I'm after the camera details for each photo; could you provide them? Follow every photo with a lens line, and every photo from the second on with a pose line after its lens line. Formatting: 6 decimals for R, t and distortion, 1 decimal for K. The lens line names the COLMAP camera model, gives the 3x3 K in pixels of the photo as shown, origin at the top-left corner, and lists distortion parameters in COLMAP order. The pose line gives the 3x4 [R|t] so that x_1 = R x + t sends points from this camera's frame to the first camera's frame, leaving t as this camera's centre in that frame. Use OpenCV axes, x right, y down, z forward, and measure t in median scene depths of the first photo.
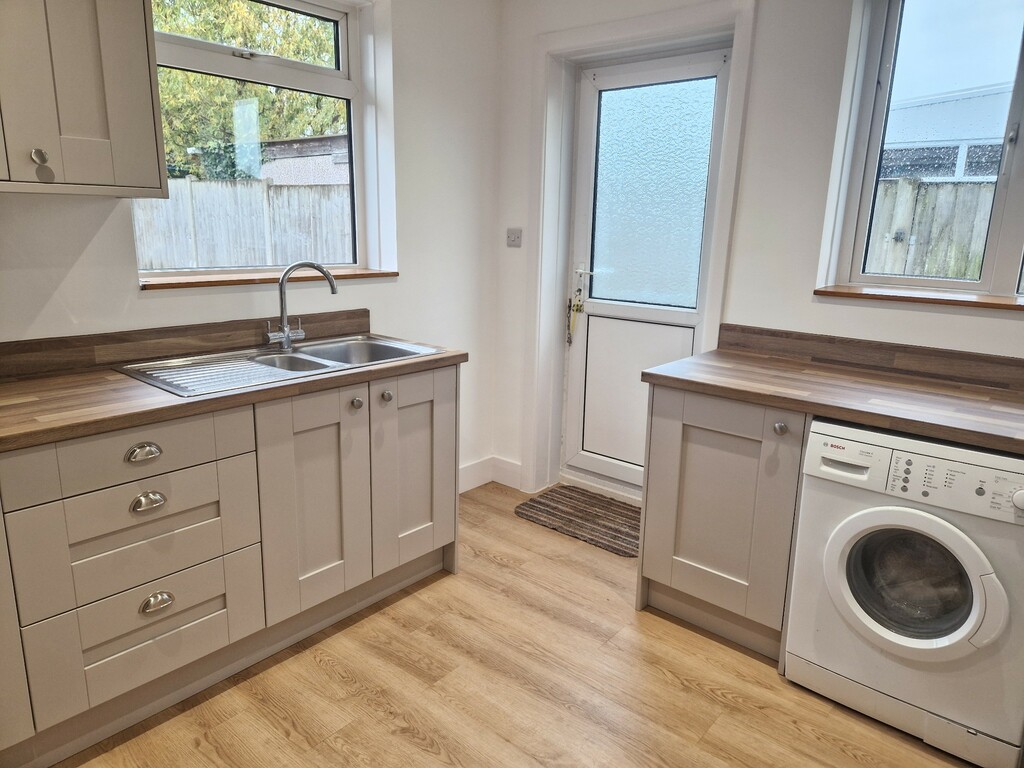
lens RADIAL K [[671.9, 0, 512.6], [0, 671.9, 382.3], [0, 0, 1]] dist [0.011351, -0.003685]
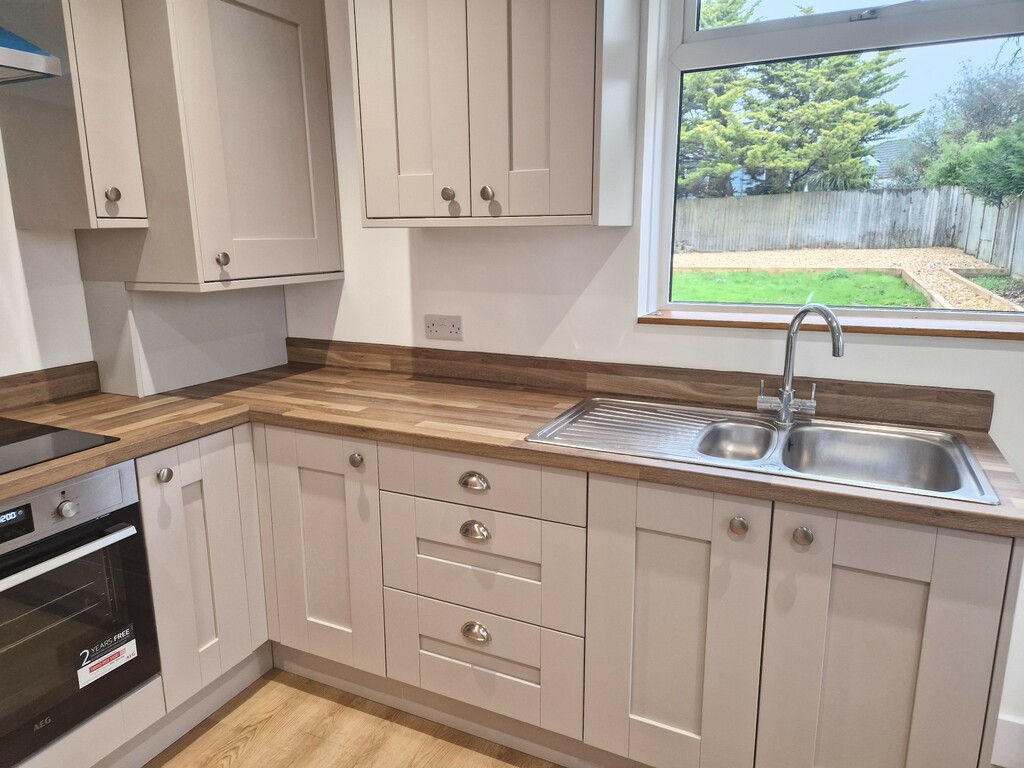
lens RADIAL K [[671.9, 0, 510.8], [0, 671.9, 382.9], [0, 0, 1]] dist [0.011351, -0.003685]
pose [[0.228026, 0.172215, -0.958304, 0.294434], [-0.206001, 0.970485, 0.125387, -0.130293], [0.951613, 0.168820, 0.256773, 0.586091]]
